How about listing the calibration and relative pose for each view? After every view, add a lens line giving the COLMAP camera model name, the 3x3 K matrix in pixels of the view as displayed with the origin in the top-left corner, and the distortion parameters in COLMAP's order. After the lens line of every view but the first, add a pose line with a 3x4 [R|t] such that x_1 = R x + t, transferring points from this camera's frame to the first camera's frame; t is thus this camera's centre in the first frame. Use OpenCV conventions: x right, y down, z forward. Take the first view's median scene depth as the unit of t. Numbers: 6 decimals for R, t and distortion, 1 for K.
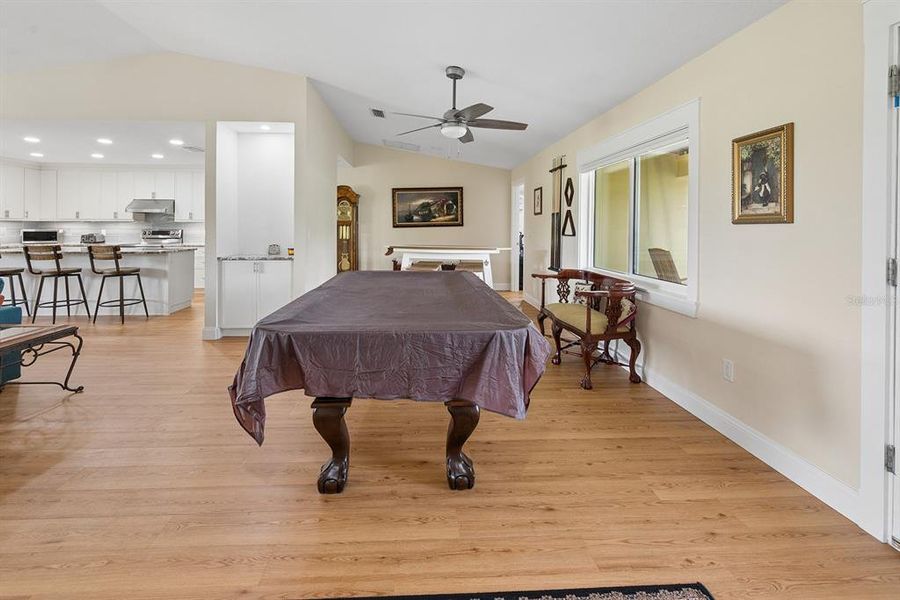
lens RADIAL K [[387.8, 0, 439.2], [0, 387.8, 225.3], [0, 0, 1]] dist [-0.001185, -0.000107]
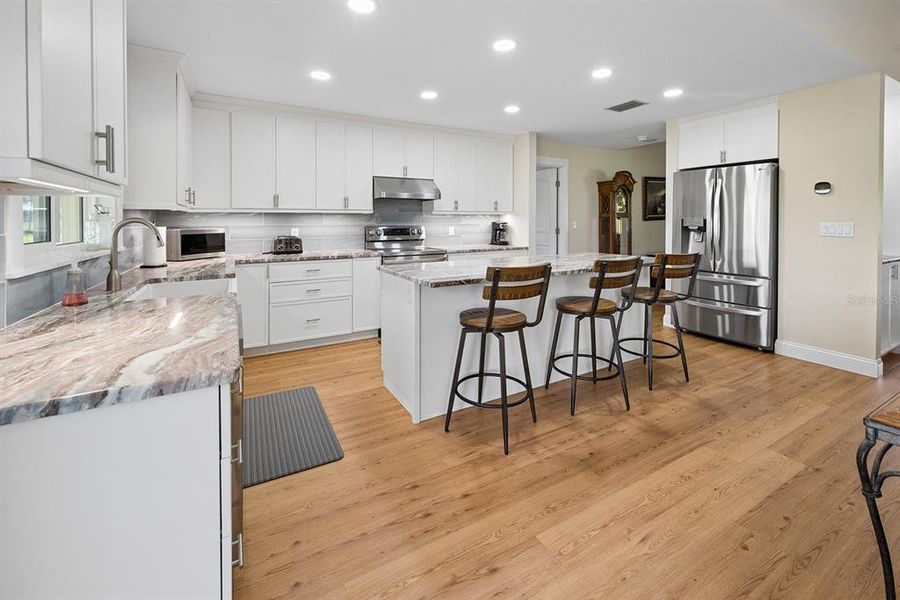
lens RADIAL K [[383.5, 0, 448.3], [0, 383.5, 221.4], [0, 0, 1]] dist [0.001307, 0.000160]
pose [[0.899444, -0.007626, 0.436970, -1.315496], [0.004289, 0.999954, 0.008622, -0.003017], [-0.437015, -0.005880, 0.899435, 0.584018]]
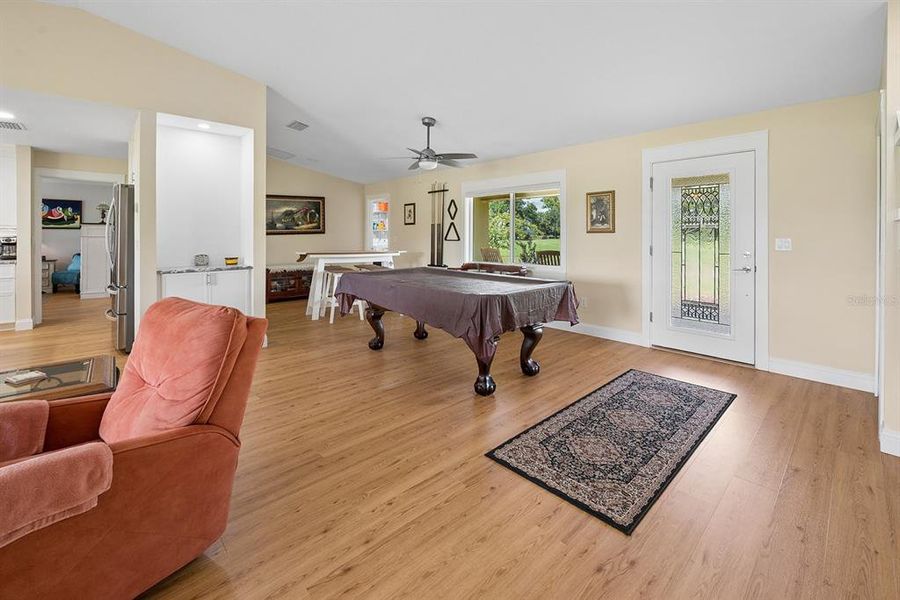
lens RADIAL K [[379.3, 0, 451.4], [0, 379.3, 236.5], [0, 0, 1]] dist [0.000297, 0.000074]
pose [[0.766294, -0.006911, 0.642452, -0.501298], [-0.001118, 0.999926, 0.012090, -0.003746], [-0.642489, -0.009983, 0.766230, -0.050116]]
